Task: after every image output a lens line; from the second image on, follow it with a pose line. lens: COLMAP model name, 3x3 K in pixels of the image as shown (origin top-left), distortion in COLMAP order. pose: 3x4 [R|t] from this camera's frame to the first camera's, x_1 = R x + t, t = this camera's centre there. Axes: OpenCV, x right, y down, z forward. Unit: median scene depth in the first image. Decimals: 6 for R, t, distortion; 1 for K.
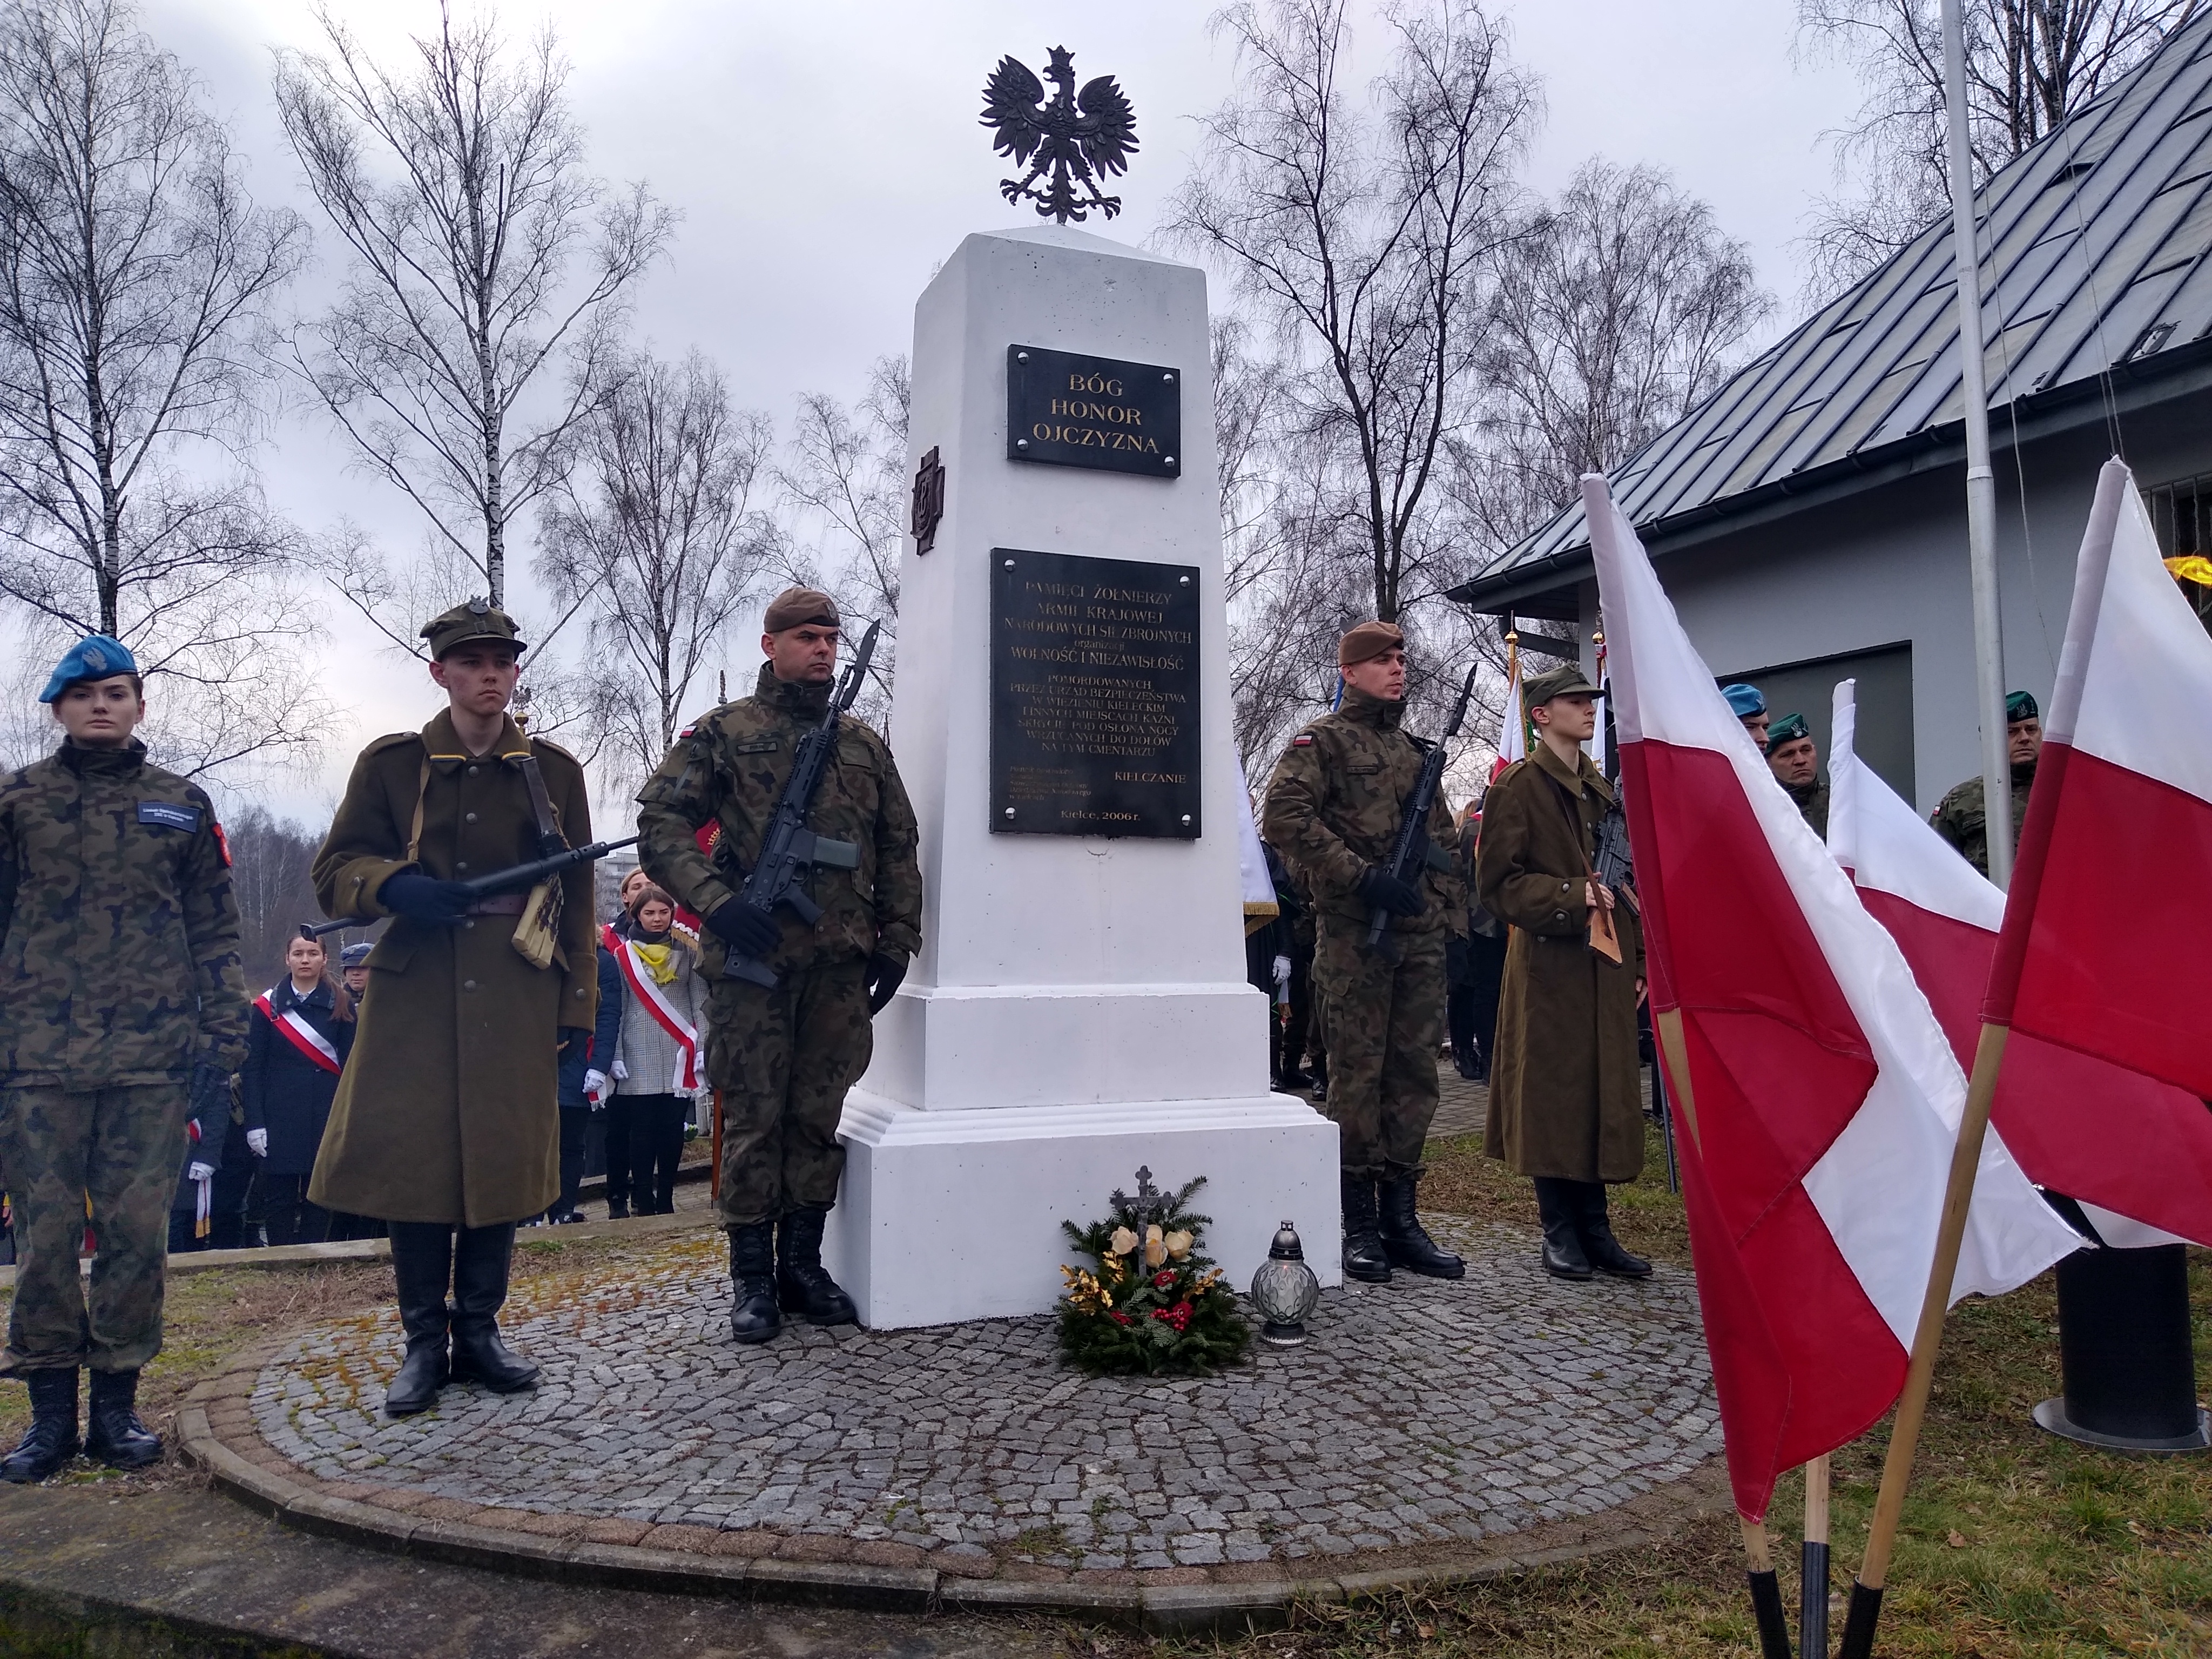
lens RADIAL K [[1750.1, 0, 1106.0], [0, 1750.1, 829.5], [0, 0, 1]] dist [-0.003373, -0.009220]
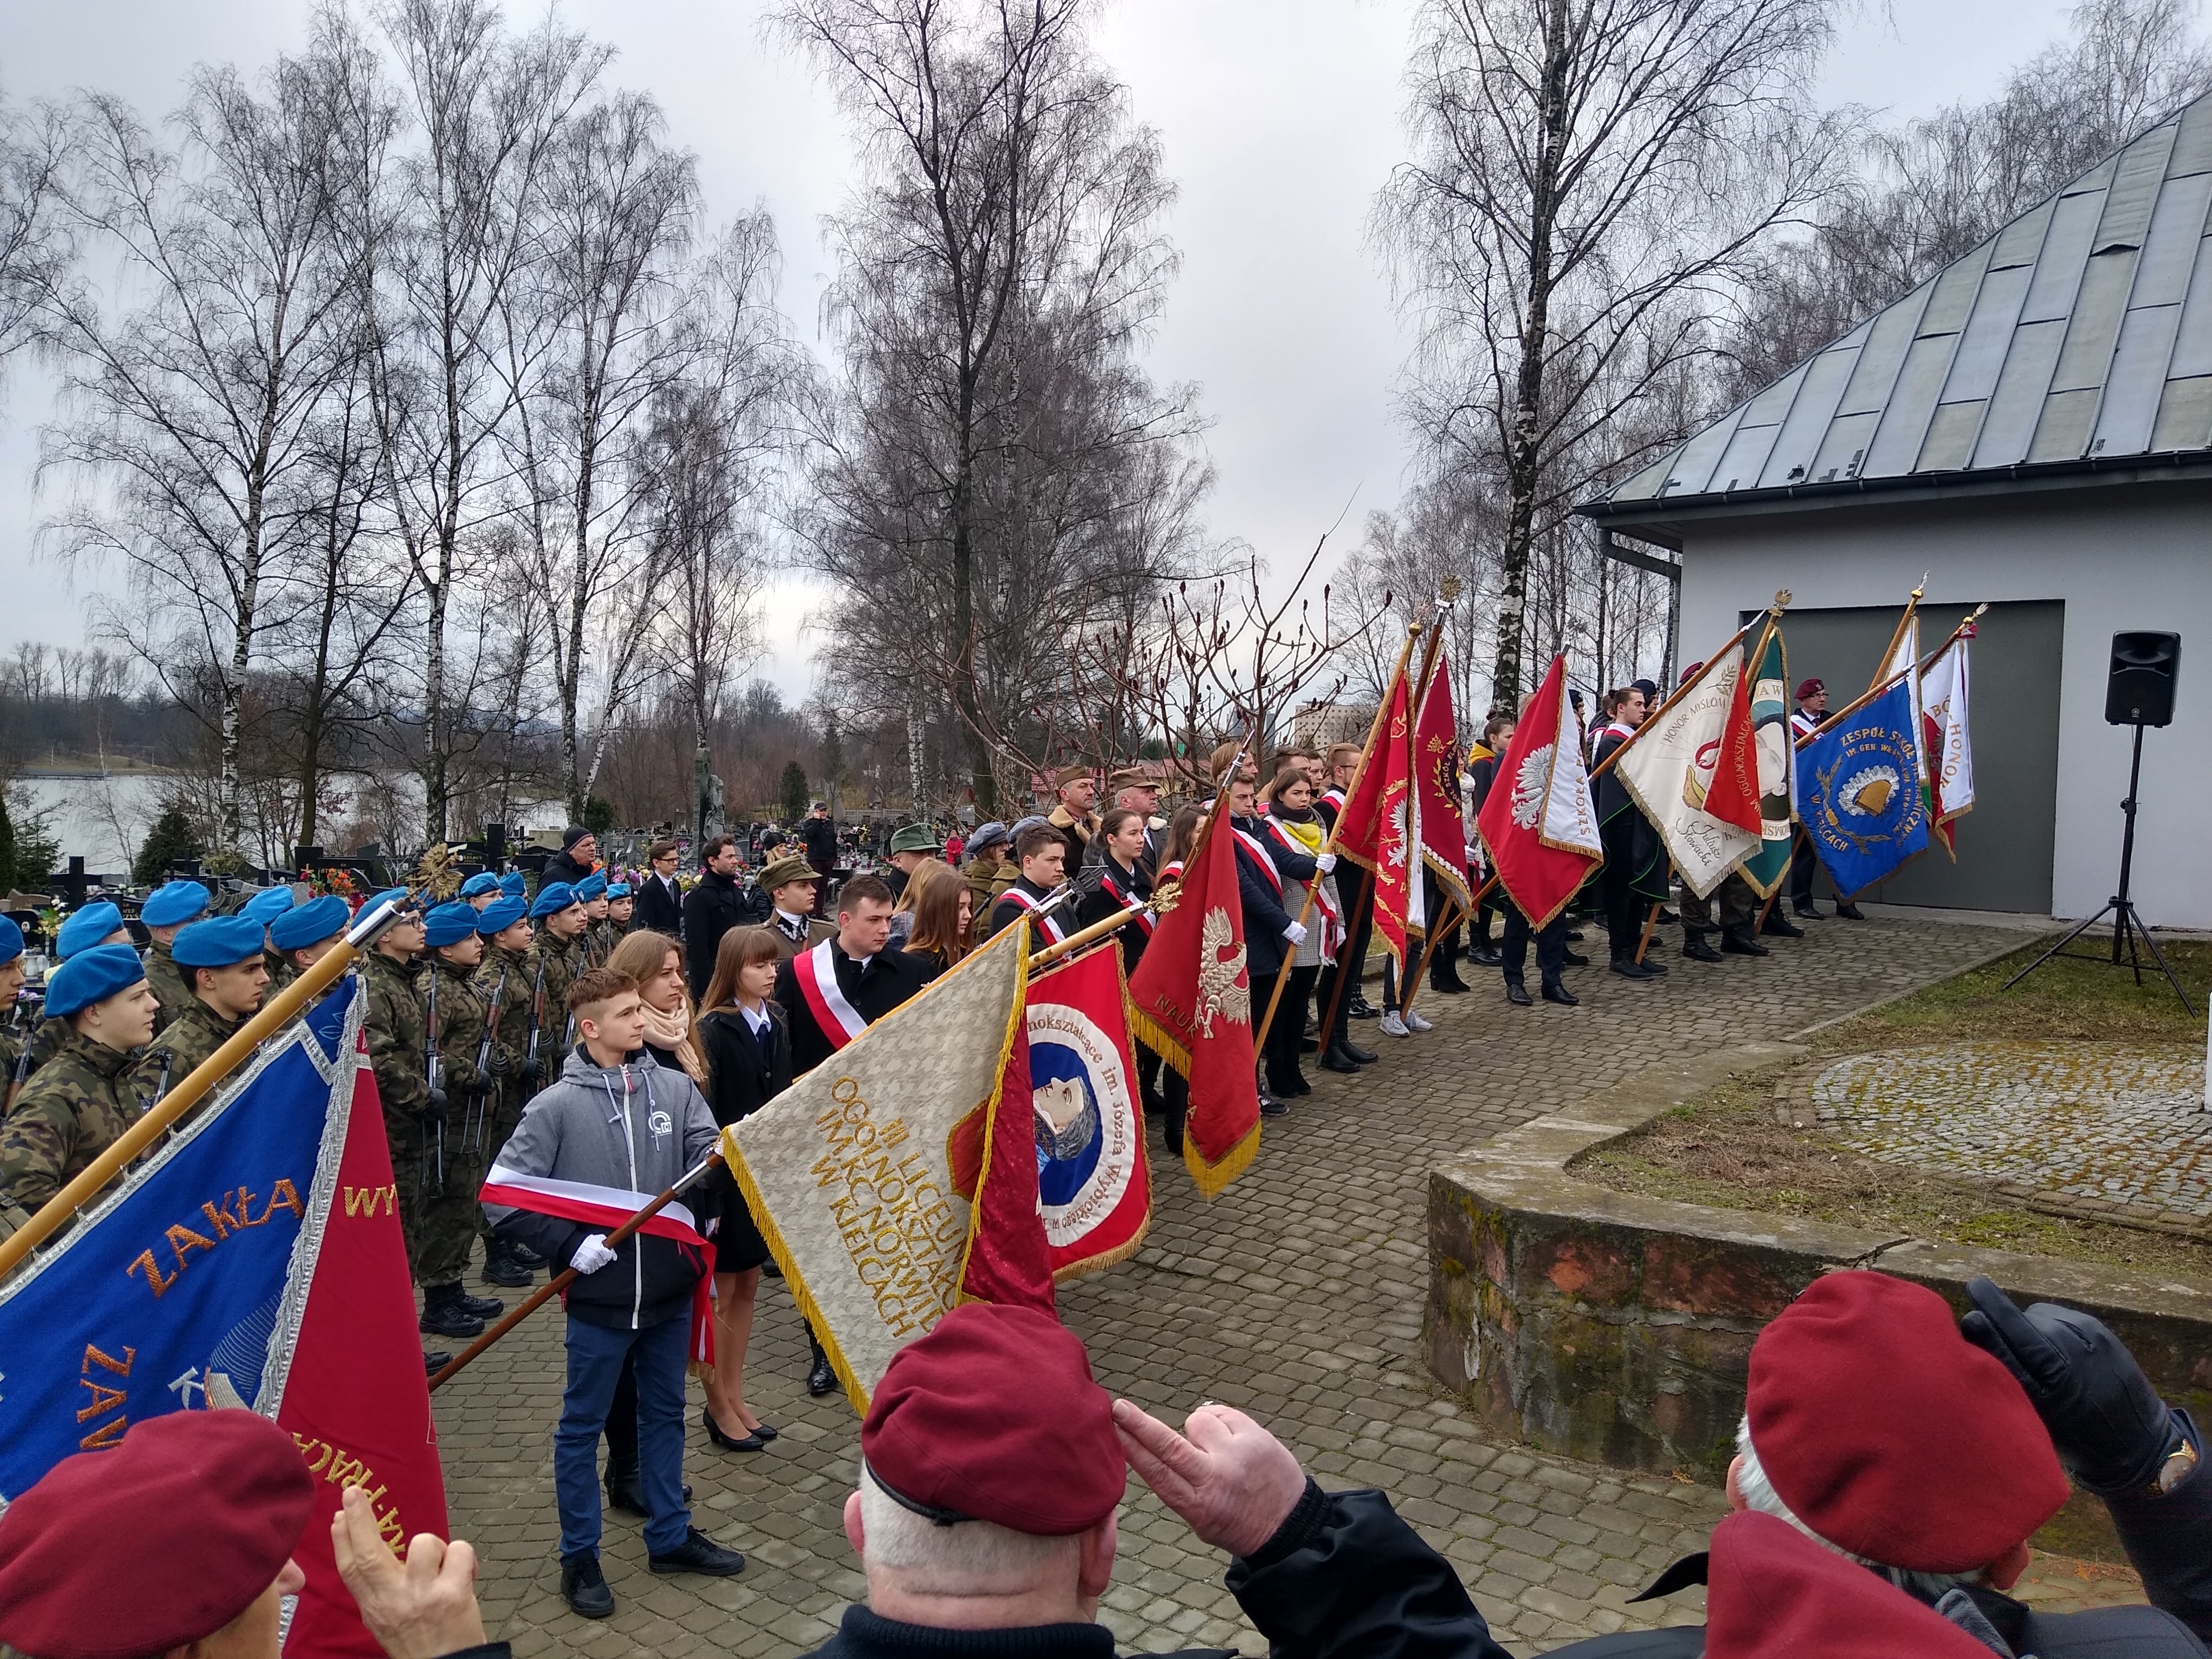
lens RADIAL K [[1714.1, 0, 1106.0], [0, 1714.1, 829.5], [0, 0, 1]] dist [0.057549, -0.086638]
pose [[0.879285, -0.003676, 0.476281, -0.197538], [-0.048028, 0.994189, 0.096339, -0.005327], [-0.473868, -0.107584, 0.873999, 0.037141]]
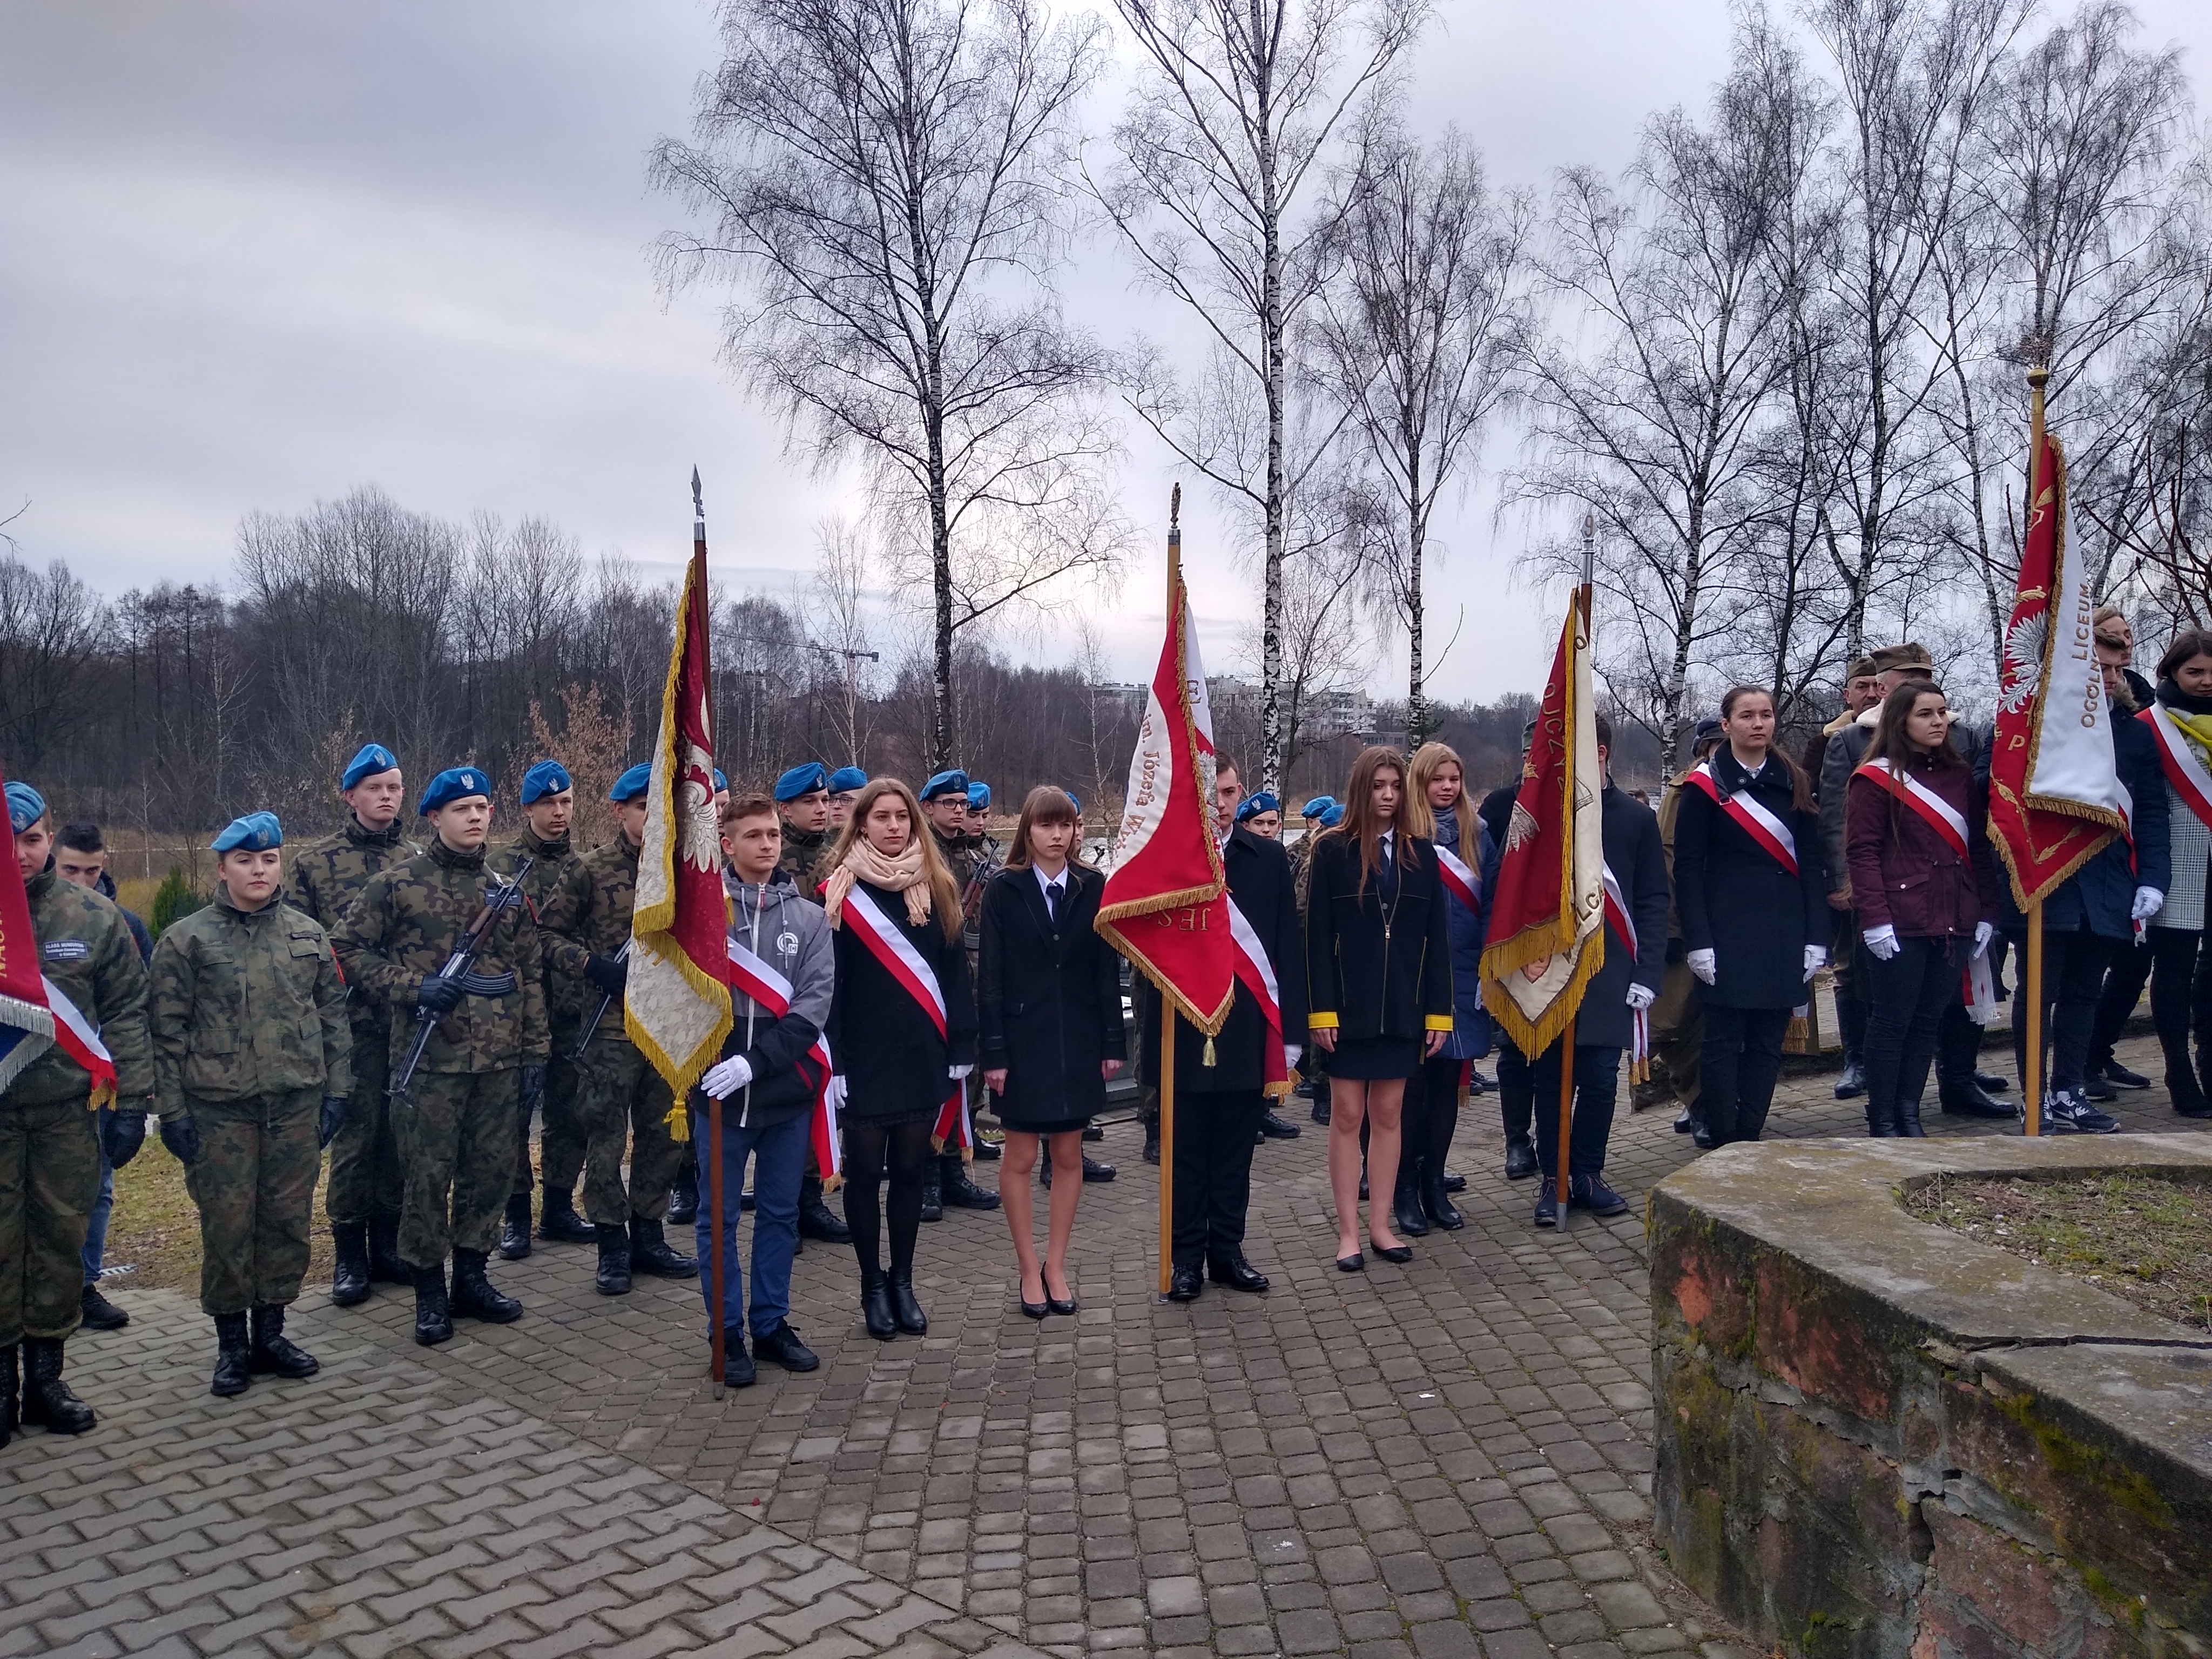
lens RADIAL K [[1714.1, 0, 1106.0], [0, 1714.1, 829.5], [0, 0, 1]] dist [0.057549, -0.086638]
pose [[0.934335, 0.014369, -0.356107, -0.094377], [0.021491, 0.995097, 0.096538, 0.008979], [0.355748, -0.097851, 0.929445, 0.046370]]
